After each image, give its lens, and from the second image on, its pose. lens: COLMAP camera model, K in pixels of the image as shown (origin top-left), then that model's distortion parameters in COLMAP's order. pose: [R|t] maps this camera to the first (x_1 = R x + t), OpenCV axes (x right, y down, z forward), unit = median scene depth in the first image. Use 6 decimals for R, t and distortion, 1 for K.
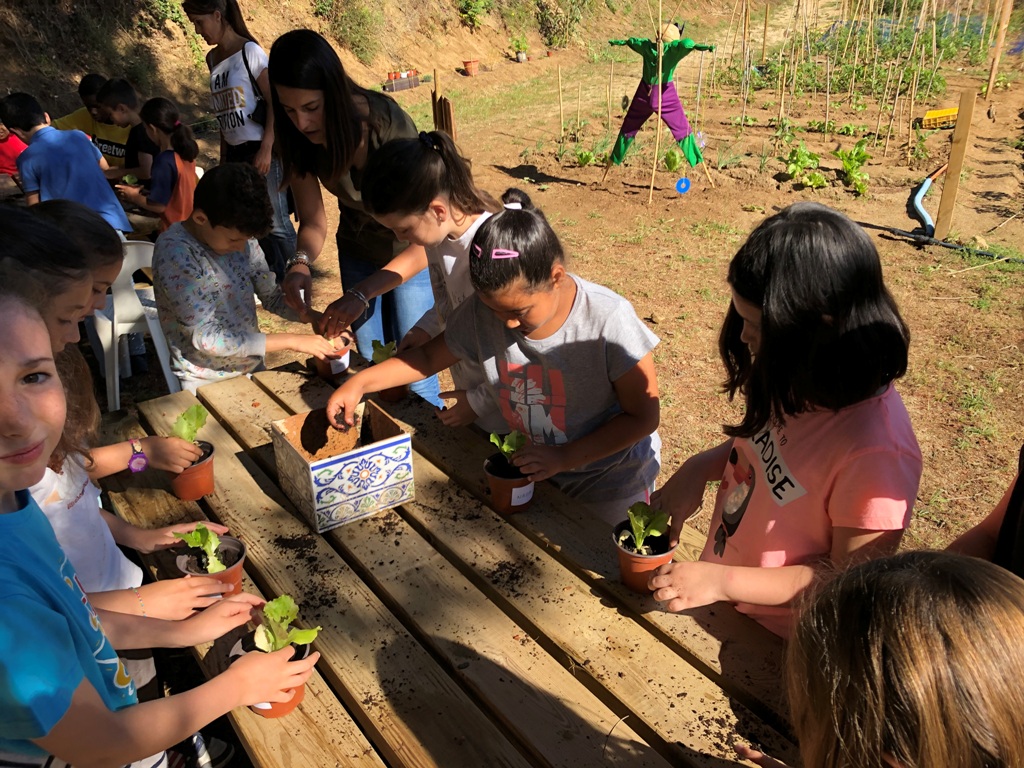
lens RADIAL K [[864.1, 0, 512.0], [0, 864.1, 384.0], [0, 0, 1]] dist [0.010194, 0.013906]
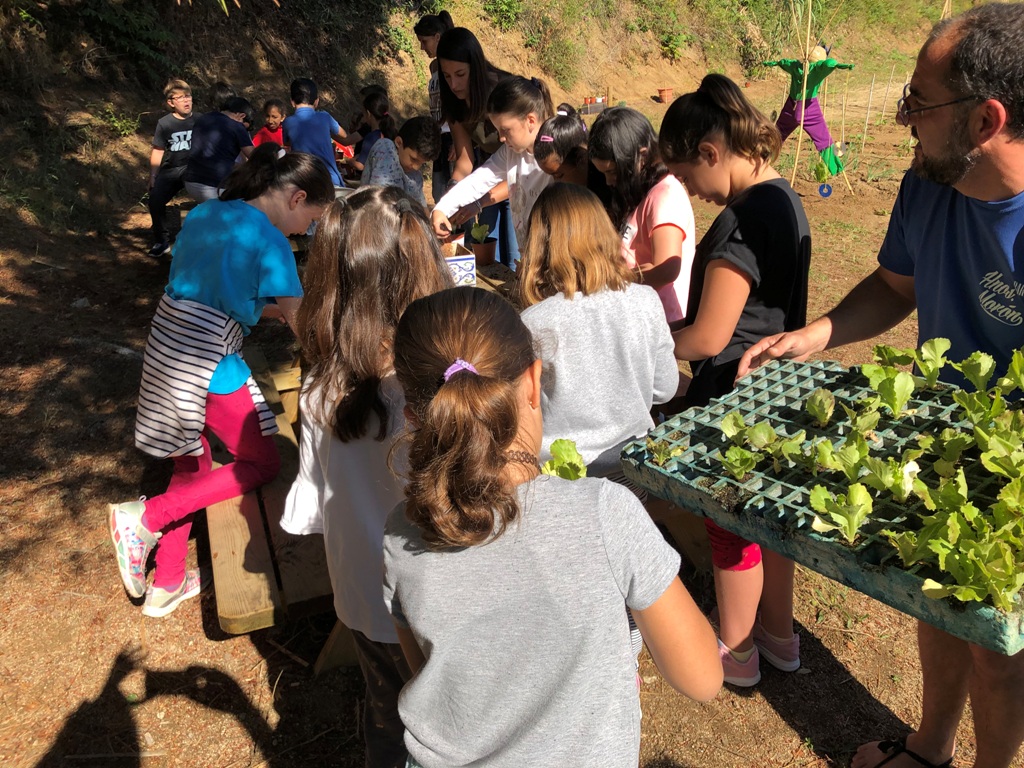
lens RADIAL K [[864.1, 0, 512.0], [0, 864.1, 384.0], [0, 0, 1]] dist [0.010194, 0.013906]
pose [[0.970658, 0.084216, -0.225236, 0.060833], [-0.093008, 0.995252, -0.028692, 0.059749], [0.221750, 0.048799, 0.973882, -0.107308]]
